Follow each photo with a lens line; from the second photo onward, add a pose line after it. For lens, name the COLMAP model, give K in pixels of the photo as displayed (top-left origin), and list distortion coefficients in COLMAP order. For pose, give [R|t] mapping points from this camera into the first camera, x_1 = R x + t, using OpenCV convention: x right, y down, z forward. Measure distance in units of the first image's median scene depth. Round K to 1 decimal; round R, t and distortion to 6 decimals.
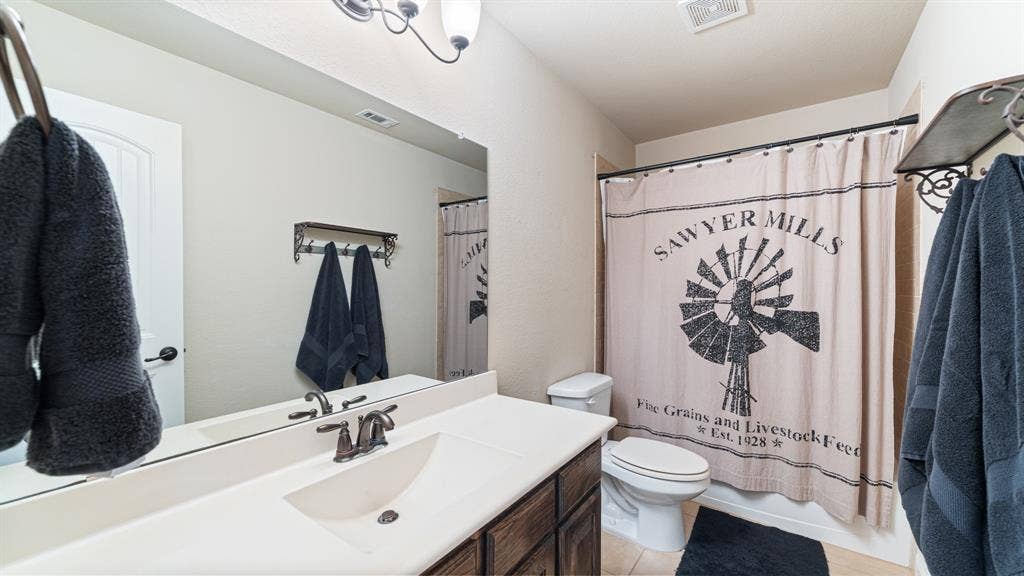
lens RADIAL K [[384.3, 0, 511.6], [0, 384.3, 293.9], [0, 0, 1]] dist [-0.003280, -0.000088]
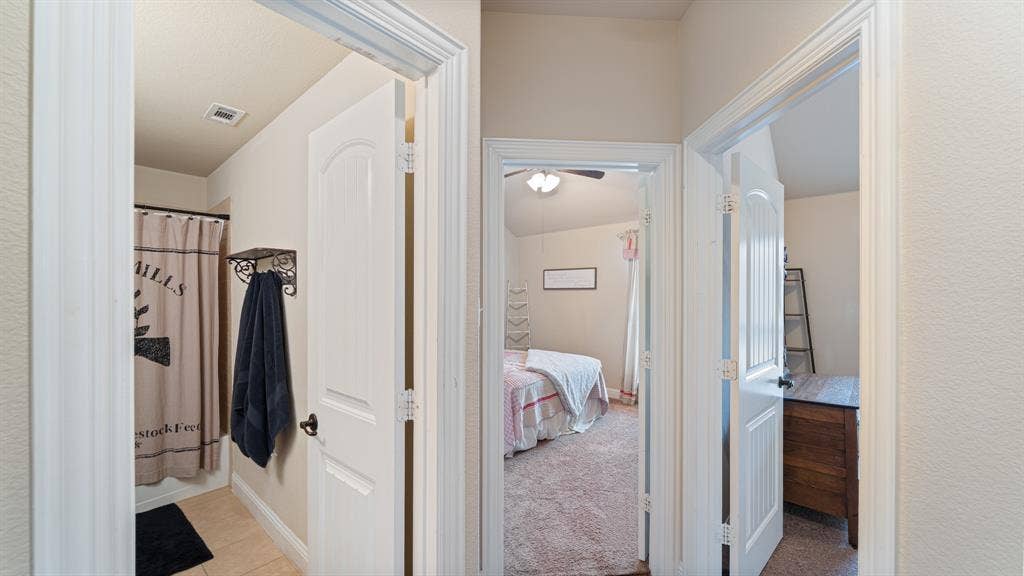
lens RADIAL K [[384.3, 0, 511.6], [0, 384.3, 293.9], [0, 0, 1]] dist [-0.003280, -0.000088]
pose [[0.078059, 0.005621, 0.996933, -0.489419], [0.016926, 0.999833, -0.006962, -0.079078], [-0.996805, 0.017417, 0.077951, -0.344388]]
